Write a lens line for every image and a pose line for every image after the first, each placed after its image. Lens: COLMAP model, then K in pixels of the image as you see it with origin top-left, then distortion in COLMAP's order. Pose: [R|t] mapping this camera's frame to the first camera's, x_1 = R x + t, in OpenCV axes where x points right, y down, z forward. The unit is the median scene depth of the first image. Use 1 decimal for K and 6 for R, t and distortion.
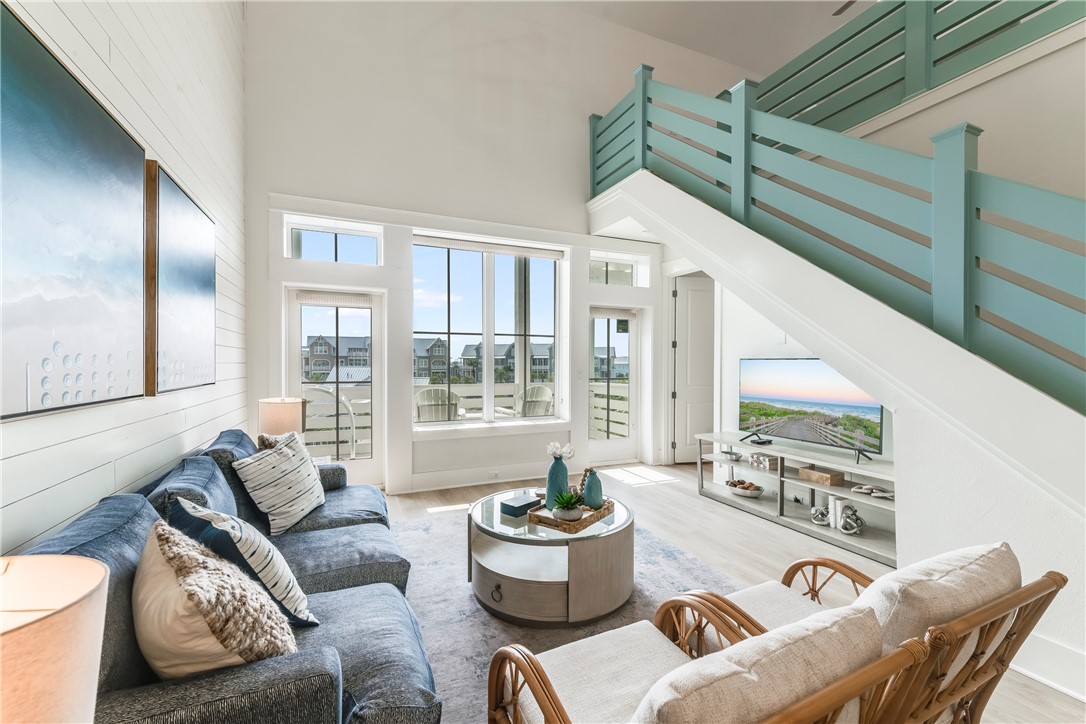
lens RADIAL K [[433.7, 0, 547.4], [0, 433.7, 374.6], [0, 0, 1]] dist [0.003195, -0.005328]
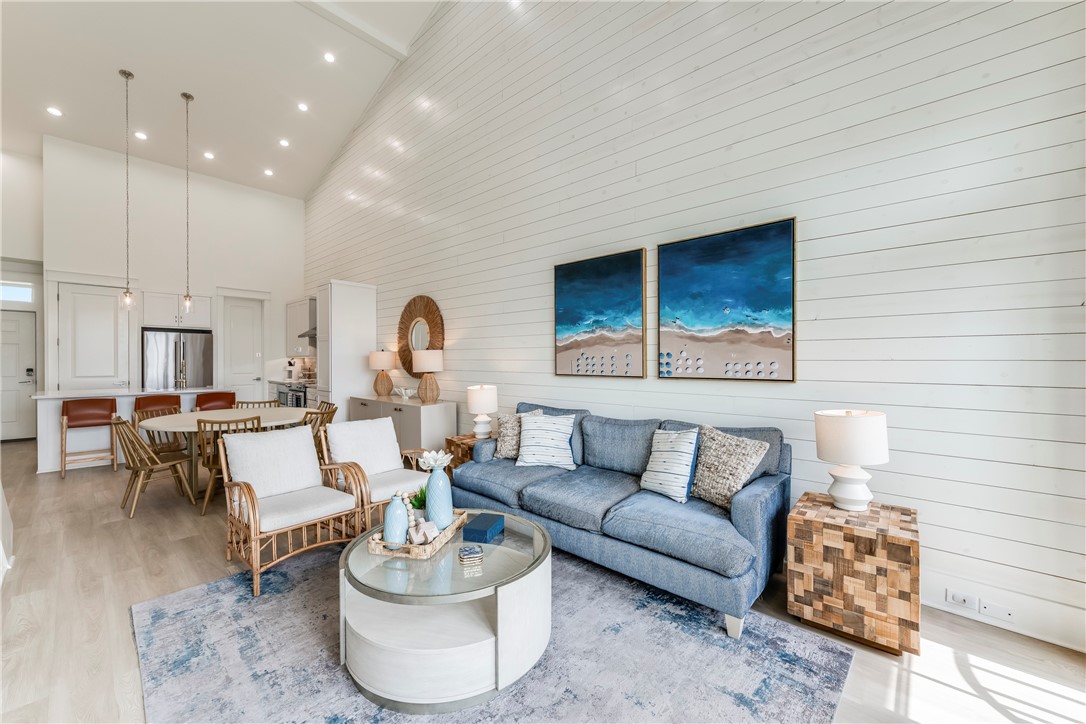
lens RADIAL K [[432.5, 0, 542.5], [0, 432.5, 357.4], [0, 0, 1]] dist [-0.000667, -0.000003]
pose [[-0.920591, 0.001383, -0.390525, 0.121280], [-0.008483, 0.999687, 0.023536, -0.040622], [0.390435, 0.024979, -0.920291, 1.323578]]
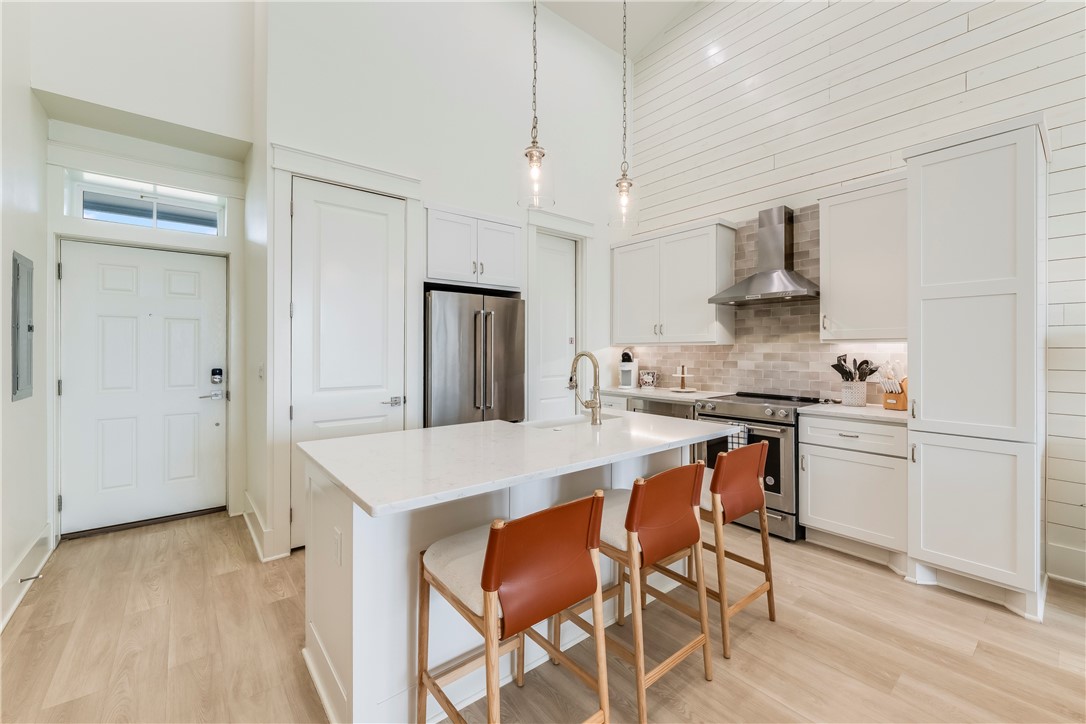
lens RADIAL K [[450.7, 0, 547.2], [0, 450.7, 345.4], [0, 0, 1]] dist [-0.000064, -0.000036]
pose [[-0.963079, 0.002578, -0.269208, 1.047760], [-0.002869, 0.999799, 0.019841, 0.000853], [0.269205, 0.019880, -0.962878, -0.199682]]
